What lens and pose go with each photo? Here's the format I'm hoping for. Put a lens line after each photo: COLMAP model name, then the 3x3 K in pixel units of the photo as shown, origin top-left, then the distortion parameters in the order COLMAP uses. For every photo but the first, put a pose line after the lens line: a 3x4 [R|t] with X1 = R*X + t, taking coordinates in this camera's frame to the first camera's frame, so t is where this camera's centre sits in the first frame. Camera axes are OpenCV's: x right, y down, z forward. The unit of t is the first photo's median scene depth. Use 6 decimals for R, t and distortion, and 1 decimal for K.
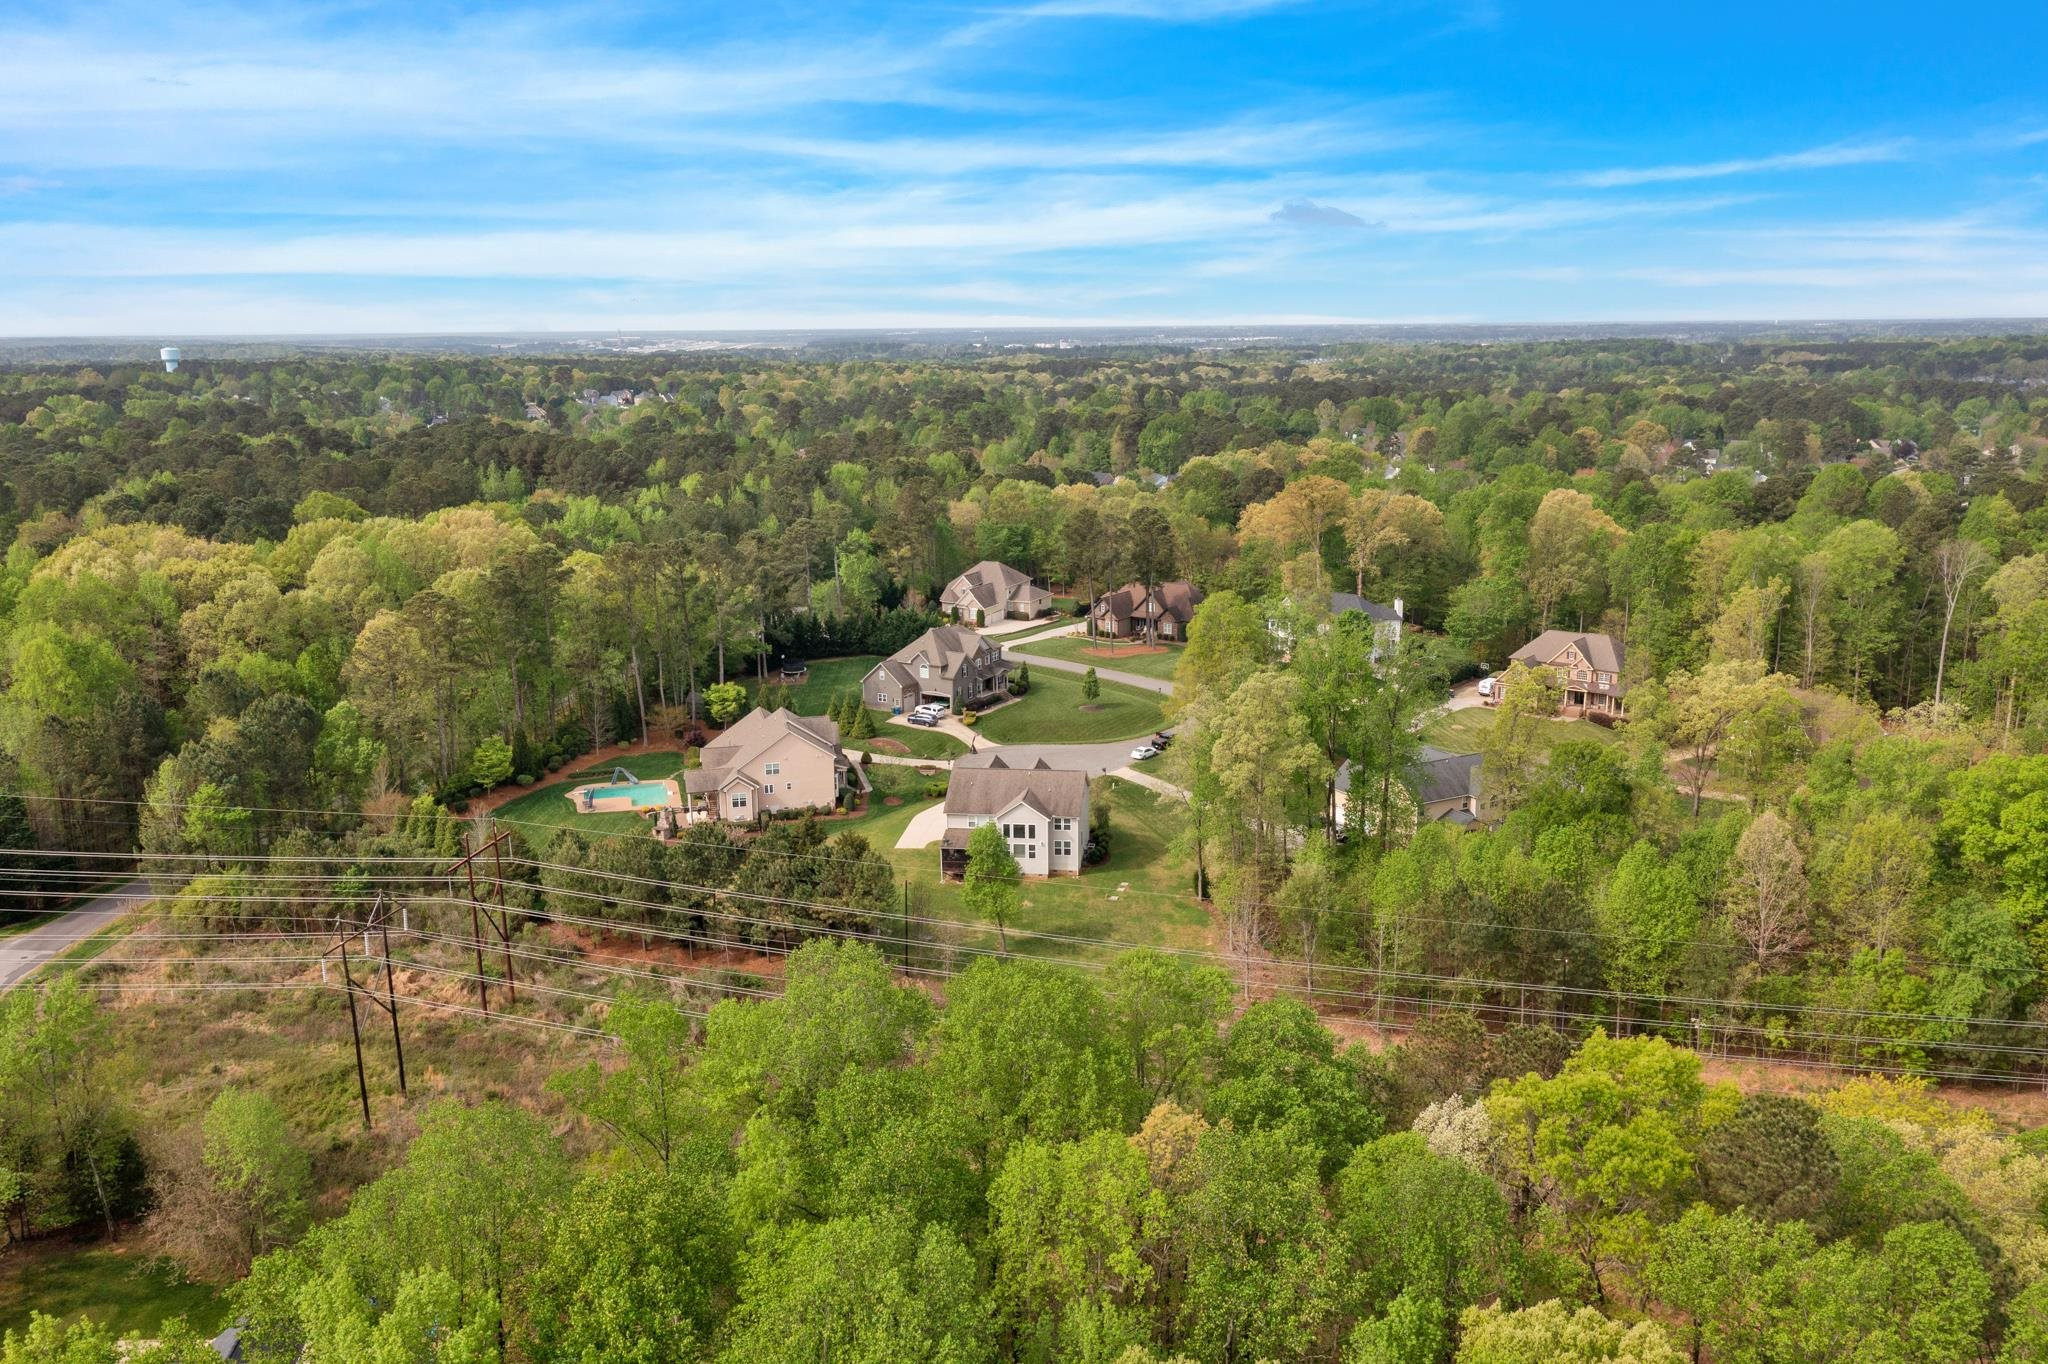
lens RADIAL K [[1629.8, 0, 1024.0], [0, 1629.8, 682.0], [0, 0, 1]] dist [0.004830, 0.006246]
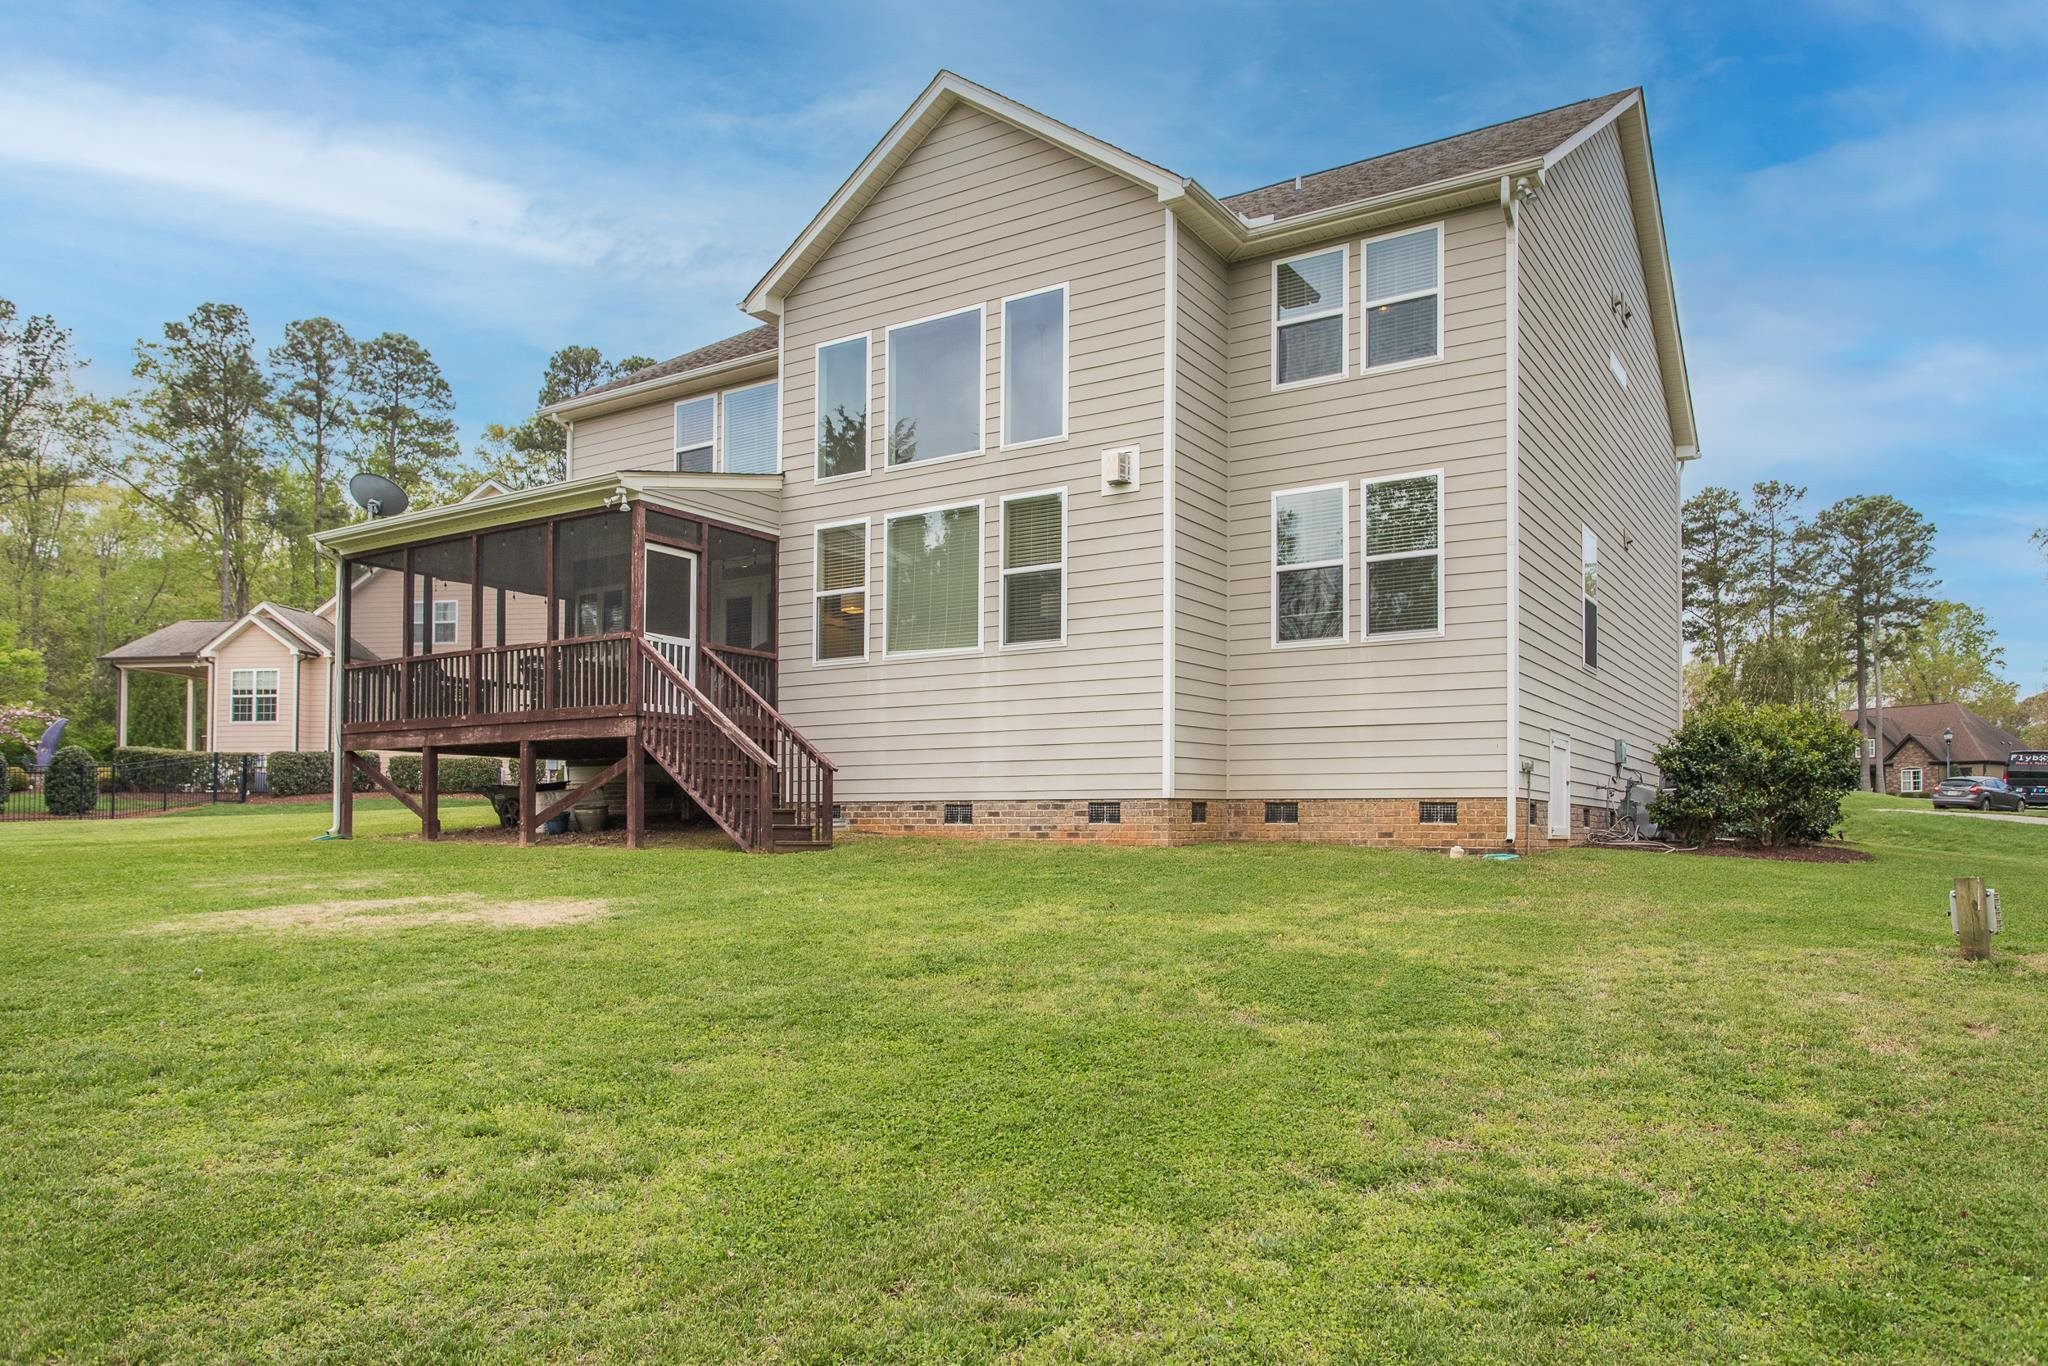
lens RADIAL K [[1369.2, 0, 1026.4], [0, 1369.2, 800.4], [0, 0, 1]] dist [0.001506, -0.002916]
pose [[0.907706, 0.003417, -0.419592, 0.032447], [-0.106876, 0.968869, -0.223317, 0.109672], [0.405766, 0.247551, 0.879814, 0.741210]]
